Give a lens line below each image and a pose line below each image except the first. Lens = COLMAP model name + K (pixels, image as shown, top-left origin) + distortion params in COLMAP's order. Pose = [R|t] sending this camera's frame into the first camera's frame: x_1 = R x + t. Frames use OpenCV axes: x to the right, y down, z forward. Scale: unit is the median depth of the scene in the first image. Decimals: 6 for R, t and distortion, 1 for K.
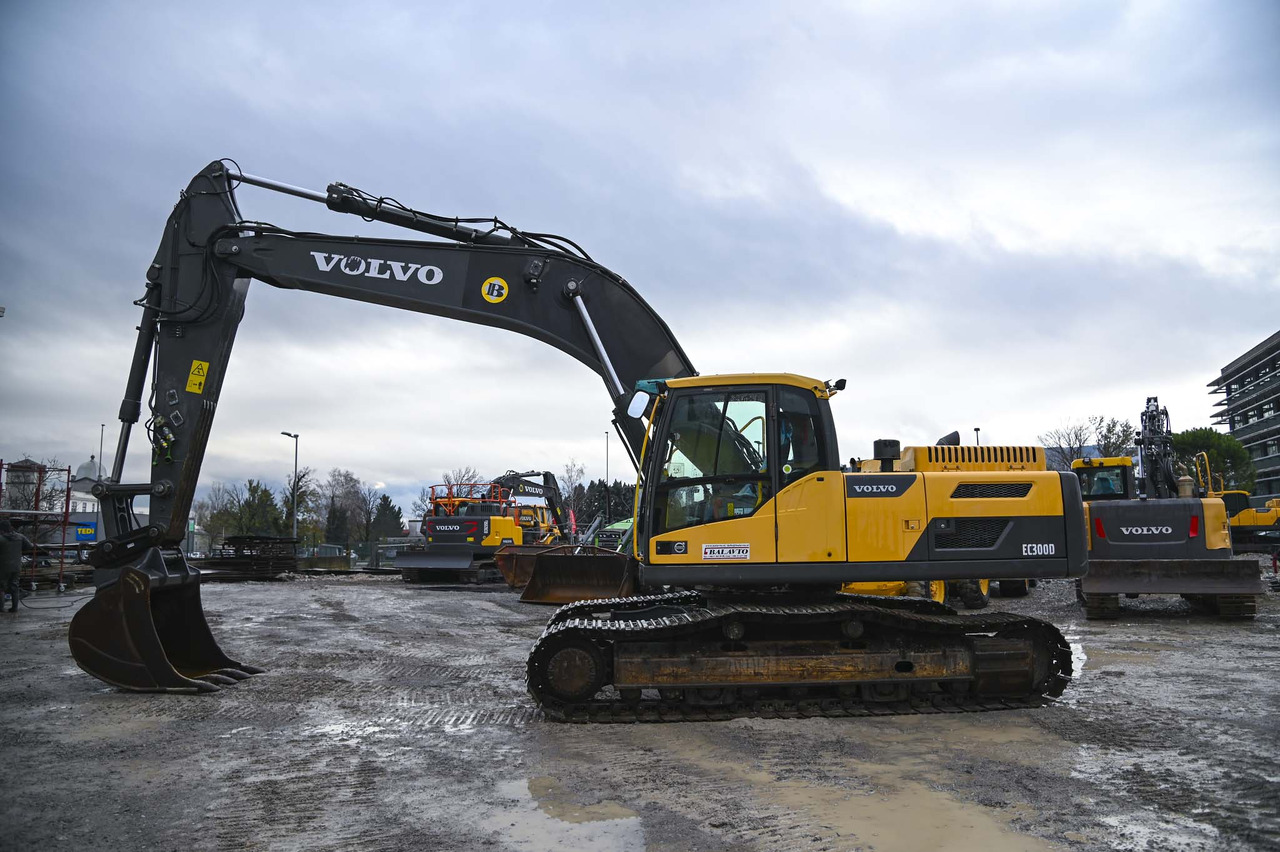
lens RADIAL K [[874.8, 0, 653.4], [0, 874.8, 422.4], [0, 0, 1]] dist [-0.125235, 0.075227]
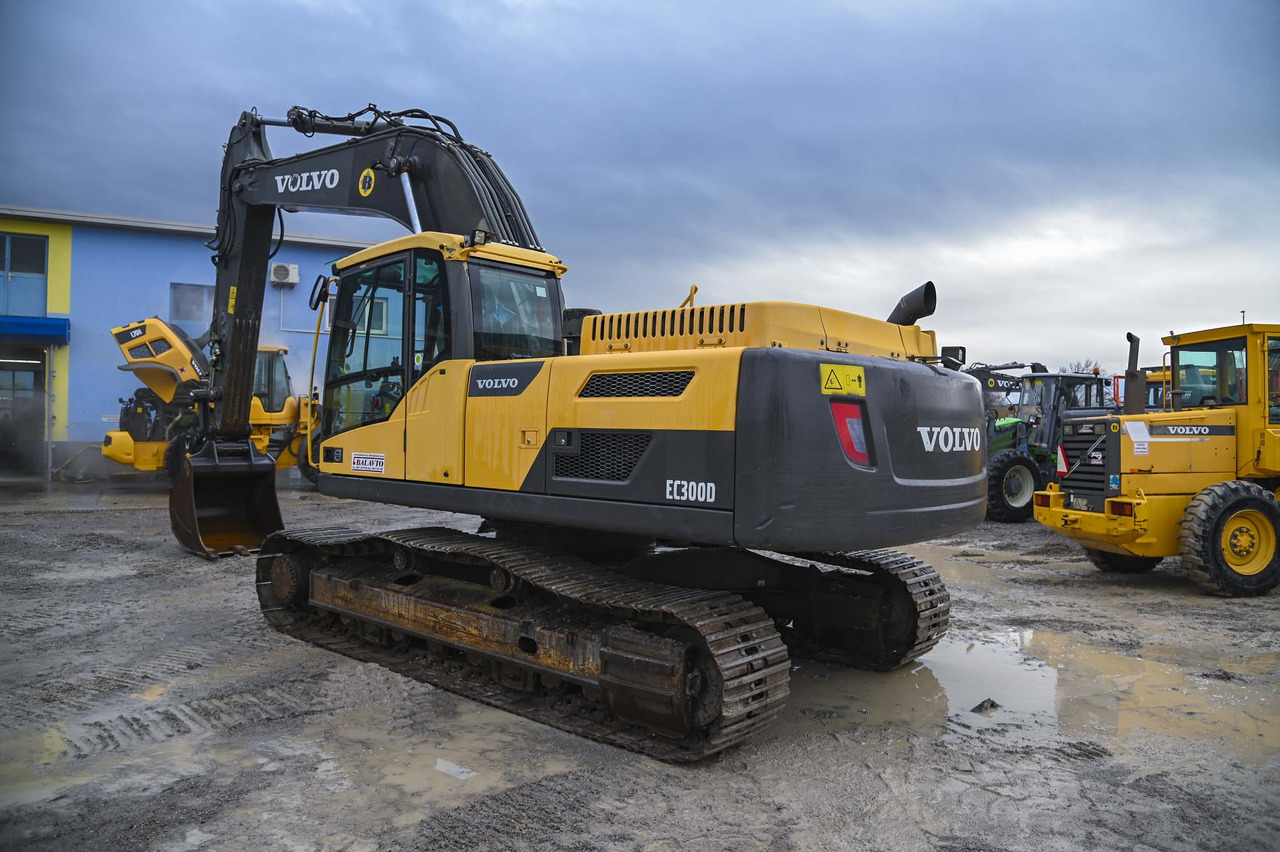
lens RADIAL K [[874.8, 0, 653.4], [0, 874.8, 422.4], [0, 0, 1]] dist [-0.125235, 0.075227]
pose [[0.736551, 0.015381, -0.676207, 0.802979], [0.065482, 0.993424, 0.093922, 0.049569], [0.673205, -0.113457, 0.730700, 0.568369]]
